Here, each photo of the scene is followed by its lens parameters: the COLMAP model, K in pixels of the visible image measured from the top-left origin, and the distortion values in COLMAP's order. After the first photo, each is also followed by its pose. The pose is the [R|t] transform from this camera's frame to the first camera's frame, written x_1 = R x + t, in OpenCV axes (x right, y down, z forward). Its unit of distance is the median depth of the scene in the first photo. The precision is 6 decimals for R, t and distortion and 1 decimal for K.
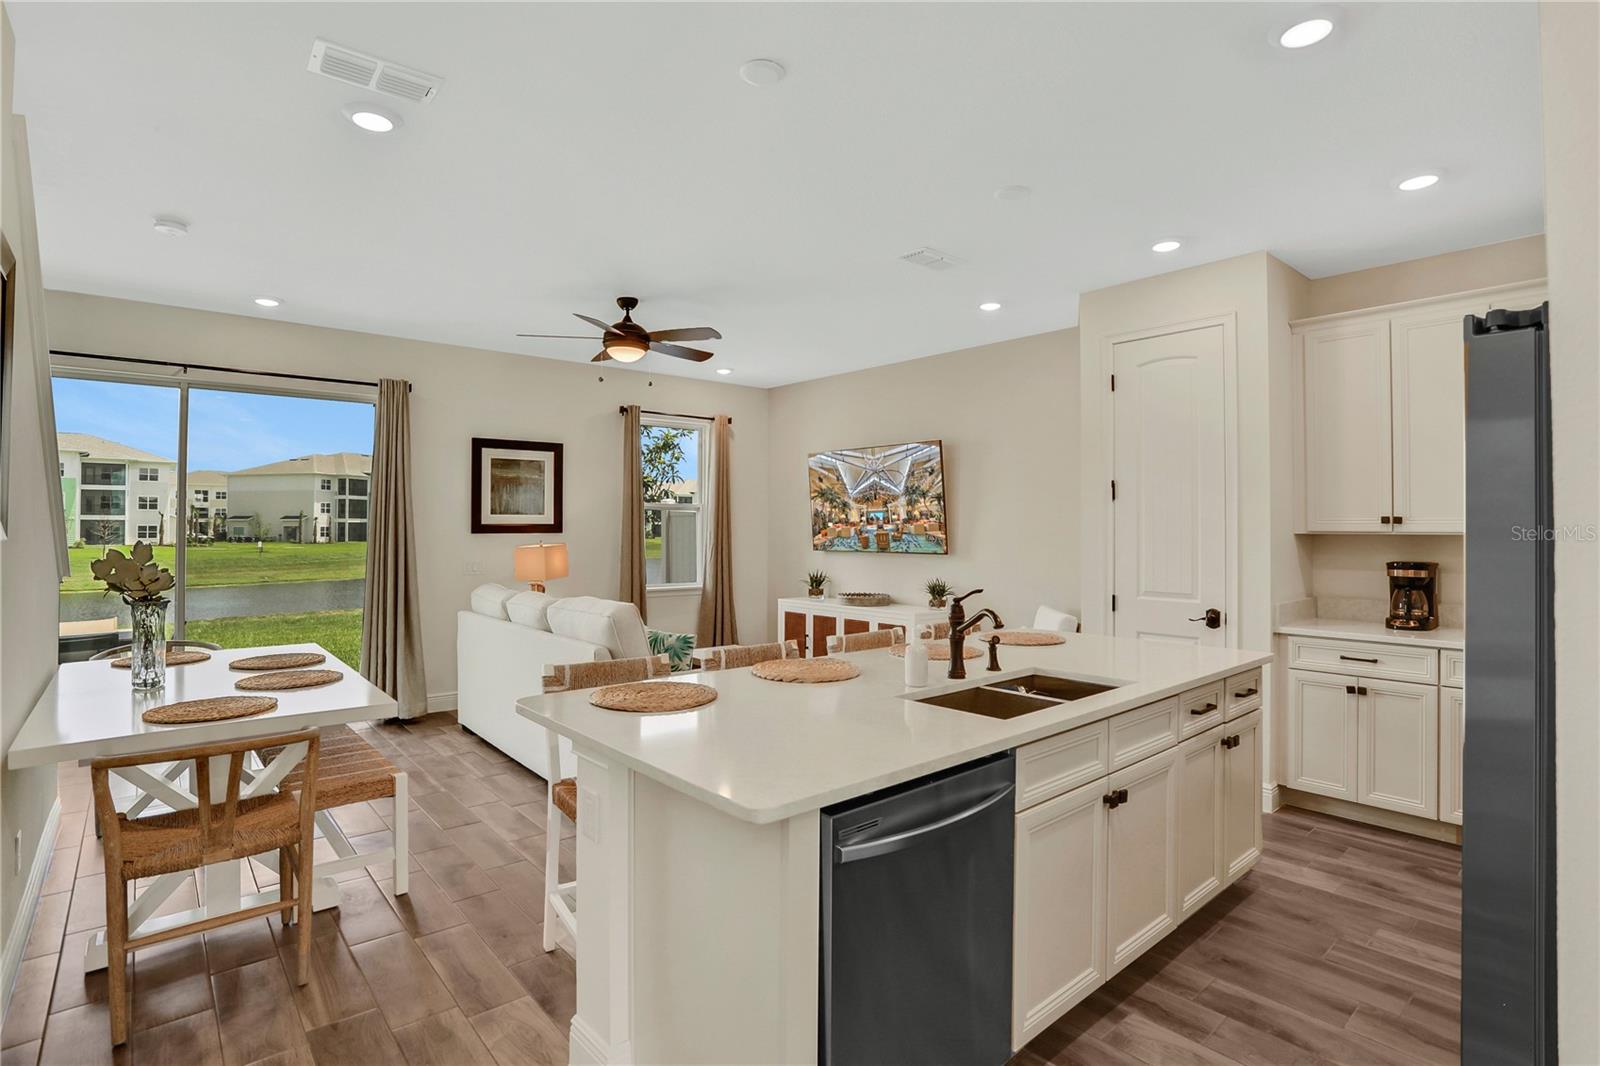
lens RADIAL K [[777.7, 0, 759.4], [0, 777.7, 509.9], [0, 0, 1]] dist [-0.037859, 0.008113]
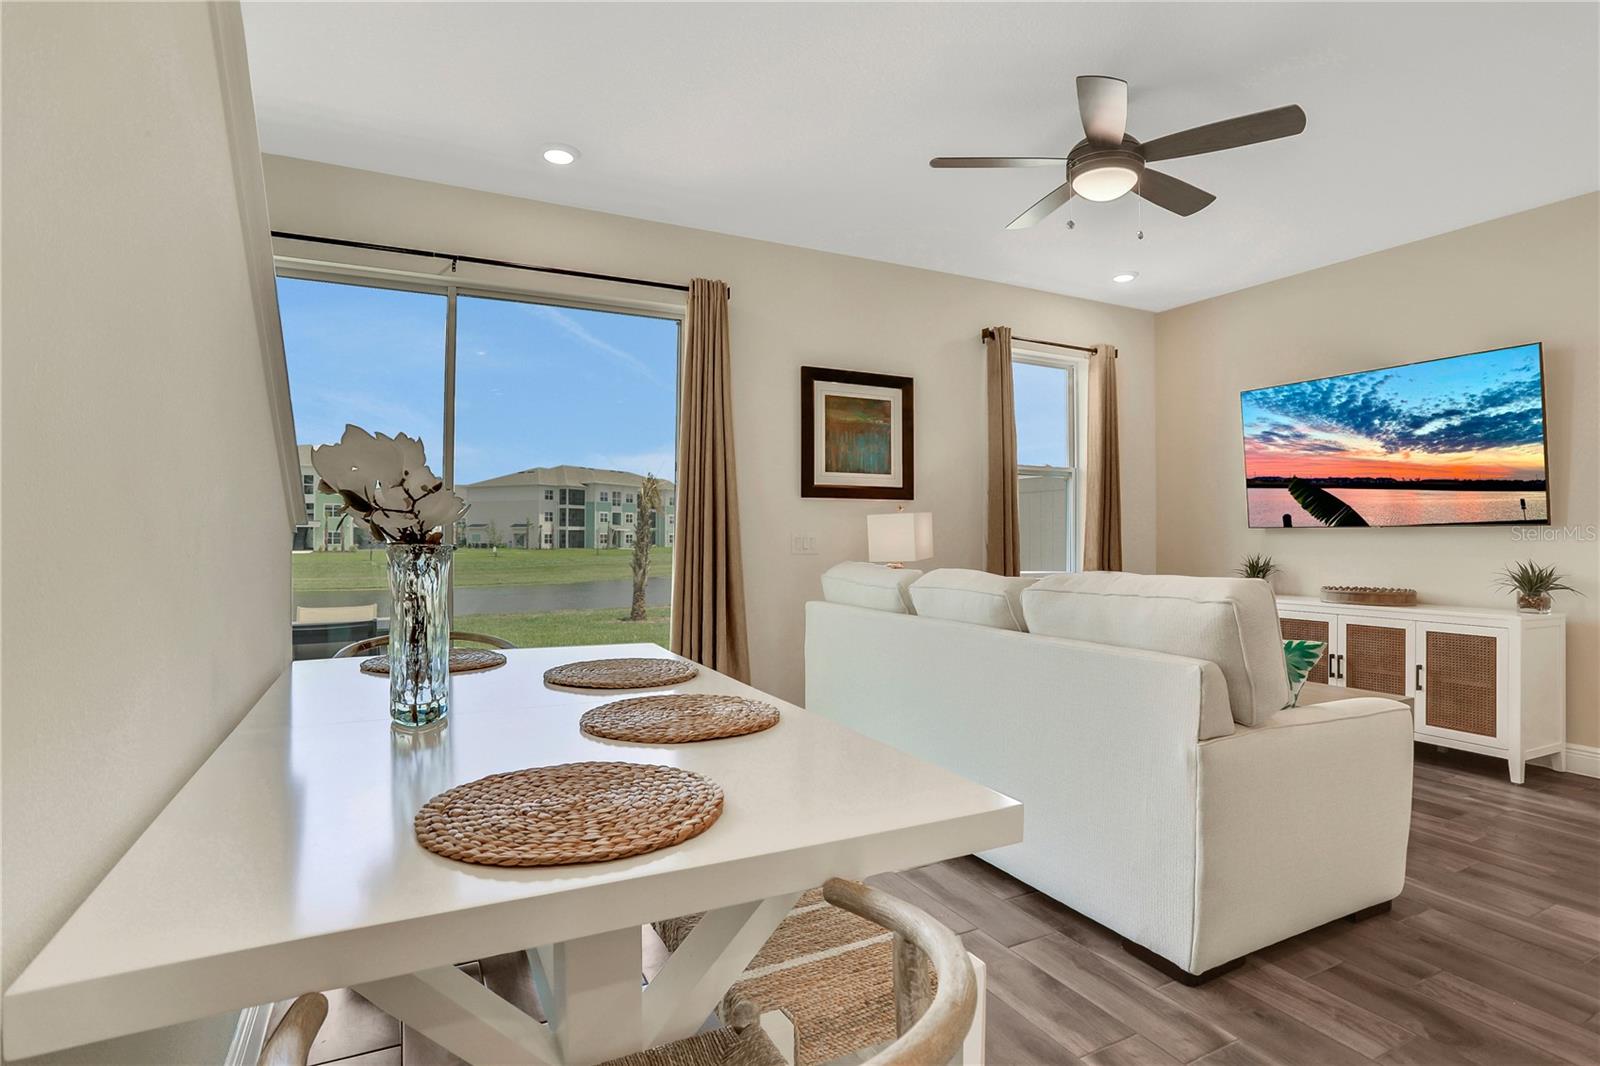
lens RADIAL K [[777.7, 0, 791.0], [0, 777.7, 522.3], [0, 0, 1]] dist [-0.037859, 0.008113]
pose [[0.978036, -0.001876, -0.208426, -0.225326], [0.002987, 0.999983, 0.005018, 0.049642], [0.208413, -0.005530, 0.978025, 0.273303]]
